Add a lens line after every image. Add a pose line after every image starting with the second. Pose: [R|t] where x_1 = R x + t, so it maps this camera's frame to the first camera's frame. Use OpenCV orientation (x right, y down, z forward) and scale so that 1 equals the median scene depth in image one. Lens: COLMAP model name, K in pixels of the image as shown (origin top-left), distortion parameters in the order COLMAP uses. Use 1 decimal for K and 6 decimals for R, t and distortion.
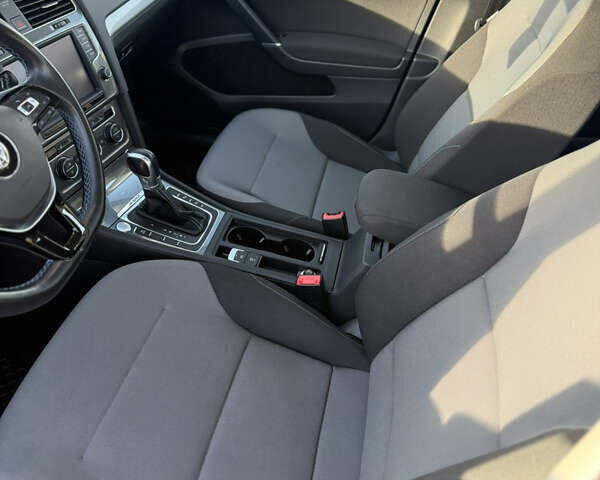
lens RADIAL K [[578.3, 0, 300.2], [0, 578.3, 244.1], [0, 0, 1]] dist [0.025688, 0.000000]
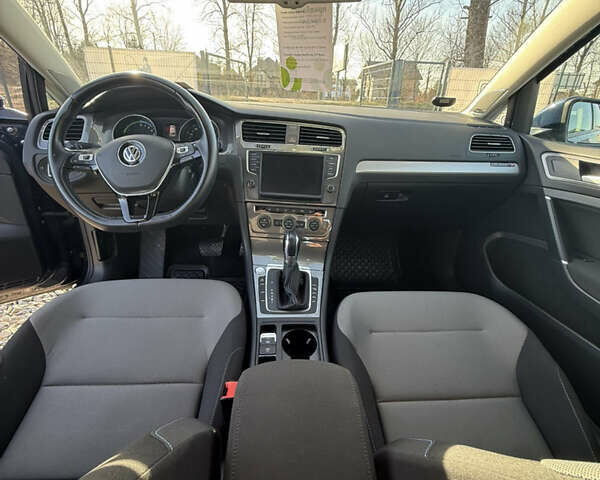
lens RADIAL K [[315.4, 0, 298.6], [0, 315.4, 236.1], [0, 0, 1]] dist [0.000158, -0.001705]
pose [[0.255698, 0.381573, -0.888268, 0.385336], [-0.628600, 0.763689, 0.147108, -0.265845], [0.734493, 0.520750, 0.435131, 0.653916]]
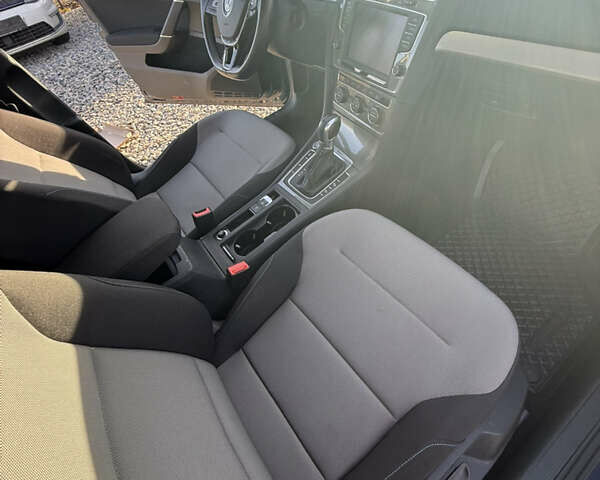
lens RADIAL K [[315.4, 0, 302.5], [0, 315.4, 233.9], [0, 0, 1]] dist [0.000158, -0.001705]
pose [[-0.674772, 0.608102, -0.418204, 0.191486], [-0.333581, 0.254166, 0.907812, -0.667172], [0.658336, 0.752071, 0.031347, 1.080015]]
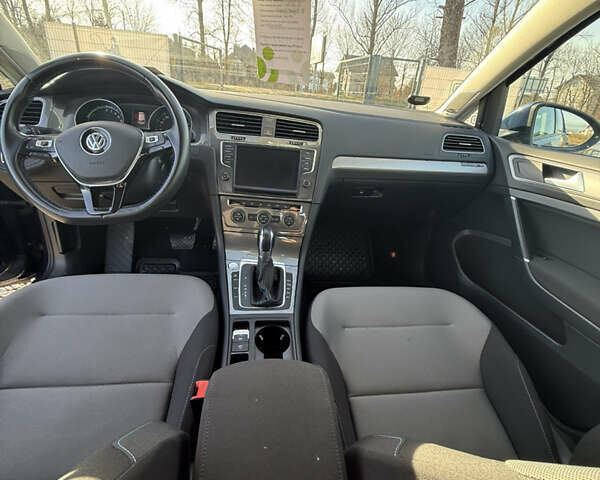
lens RADIAL K [[315.4, 0, 298.3], [0, 315.4, 236.4], [0, 0, 1]] dist [0.000158, -0.001705]
pose [[0.318074, 0.406738, -0.856384, 0.376016], [-0.649465, 0.751535, 0.115719, -0.270007], [0.690669, 0.519384, 0.503205, 0.654678]]
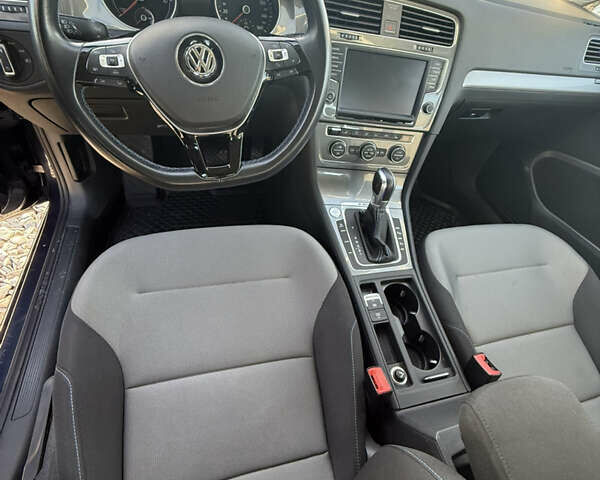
lens RADIAL K [[315.4, 0, 297.0], [0, 315.4, 237.4], [0, 0, 1]] dist [0.000158, -0.001705]
pose [[0.422463, 0.691536, -0.585920, 0.087646], [-0.671212, 0.673109, 0.310481, -0.141903], [0.609097, 0.262110, 0.748531, 0.448171]]
